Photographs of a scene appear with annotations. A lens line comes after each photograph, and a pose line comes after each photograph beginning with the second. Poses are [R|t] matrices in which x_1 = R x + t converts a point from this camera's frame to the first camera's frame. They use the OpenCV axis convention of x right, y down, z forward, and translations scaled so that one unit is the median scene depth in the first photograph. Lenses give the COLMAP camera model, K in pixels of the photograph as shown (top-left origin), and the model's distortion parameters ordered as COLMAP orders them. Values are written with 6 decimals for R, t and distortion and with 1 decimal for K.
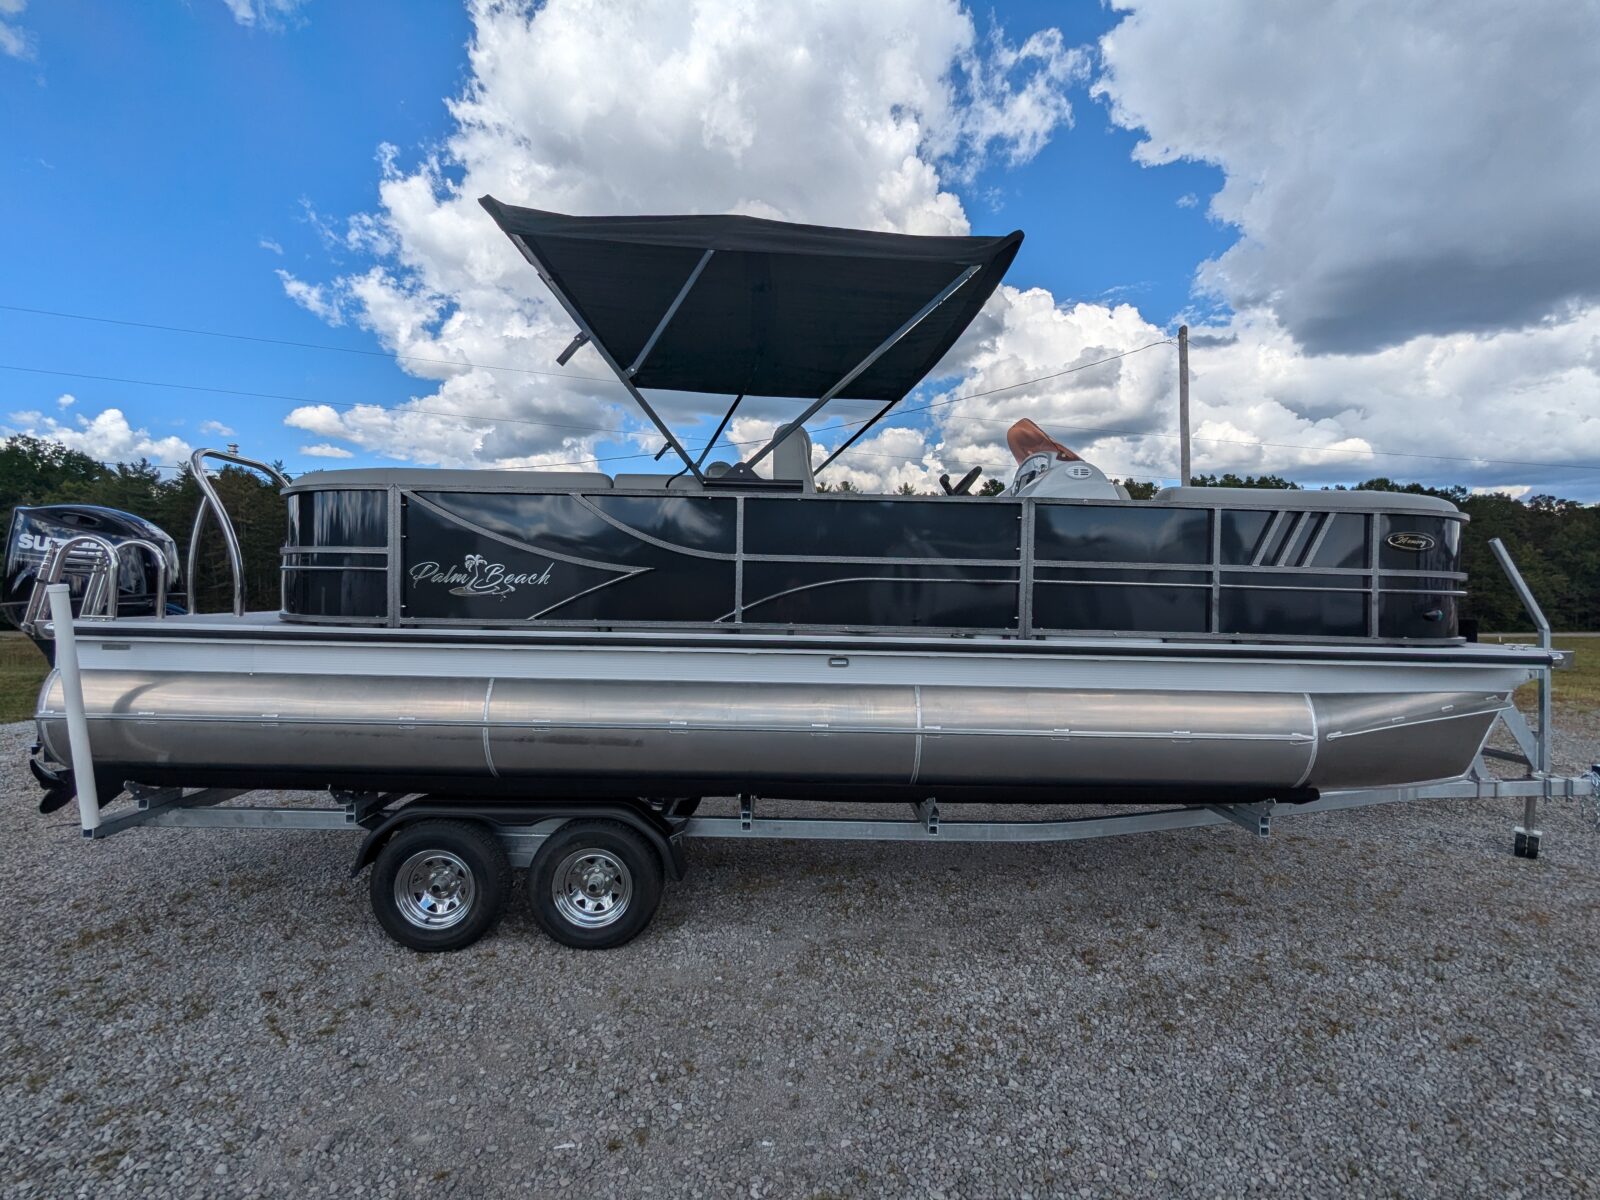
lens RADIAL K [[758.6, 0, 800.6], [0, 758.6, 599.1], [0, 0, 1]] dist [-0.002135, 0.002058]
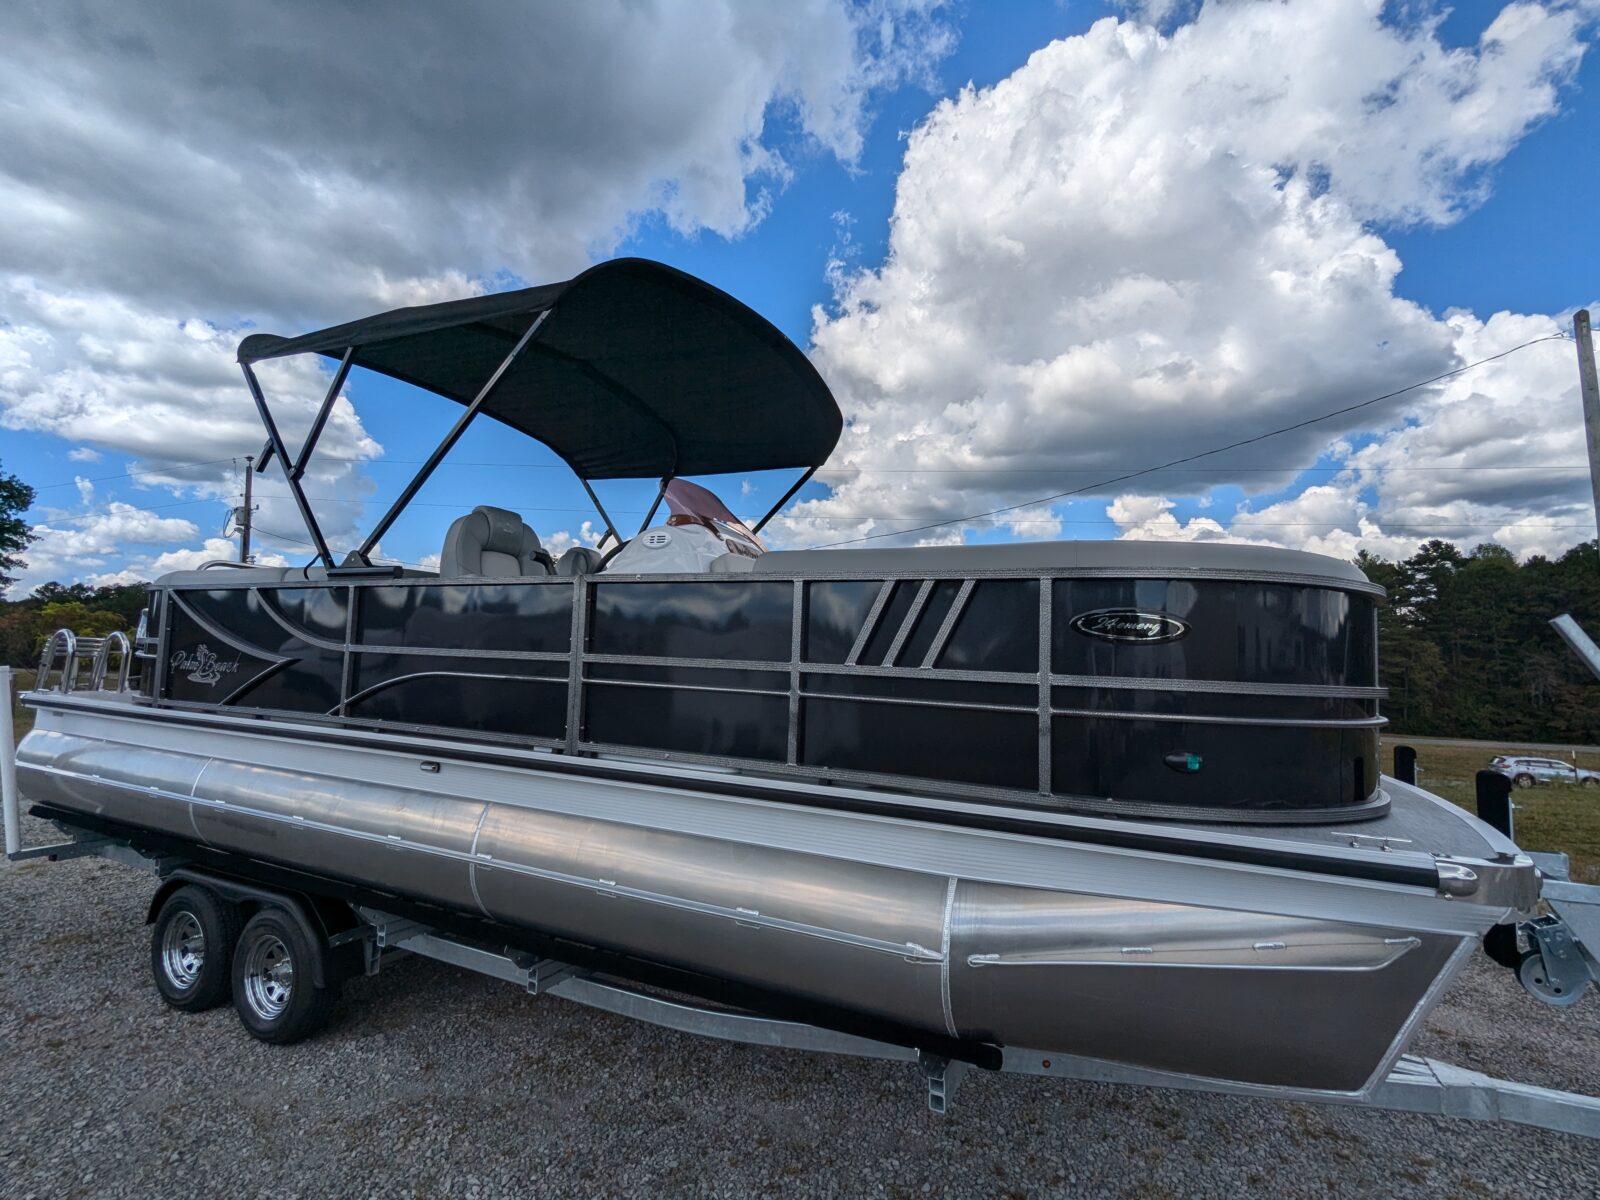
lens RADIAL K [[758.6, 0, 800.6], [0, 758.6, 599.1], [0, 0, 1]] dist [-0.002135, 0.002058]
pose [[0.892186, -0.024133, -0.451024, 0.855010], [-0.024408, 0.994536, -0.101496, -0.032800], [0.451009, 0.101562, 0.886722, 0.395402]]
